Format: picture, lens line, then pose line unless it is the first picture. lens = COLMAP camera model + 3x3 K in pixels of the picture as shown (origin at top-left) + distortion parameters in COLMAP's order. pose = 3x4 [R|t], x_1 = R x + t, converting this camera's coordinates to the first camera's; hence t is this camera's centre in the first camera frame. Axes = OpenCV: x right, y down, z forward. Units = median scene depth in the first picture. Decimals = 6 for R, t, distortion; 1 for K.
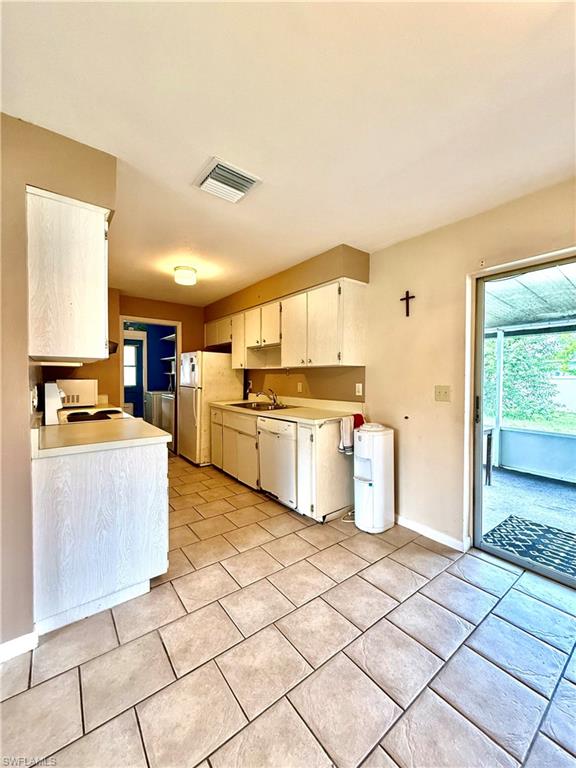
lens RADIAL K [[306.4, 0, 288.7], [0, 306.4, 382.0], [0, 0, 1]] dist [0.000778, 0.000153]
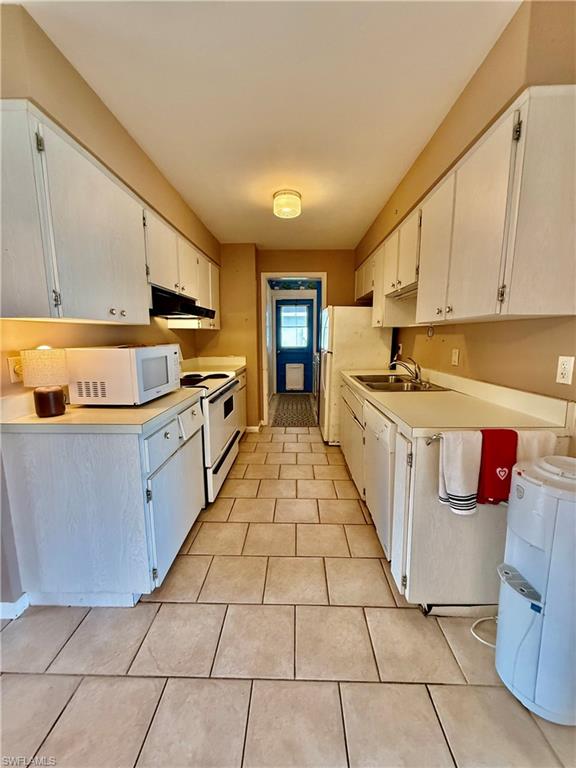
lens RADIAL K [[306.4, 0, 288.7], [0, 306.4, 382.0], [0, 0, 1]] dist [0.000778, 0.000153]
pose [[0.777778, 0.090264, -0.622024, 0.219525], [-0.007803, 0.990945, 0.134043, -0.016151], [0.628490, -0.099402, 0.771440, 0.466151]]
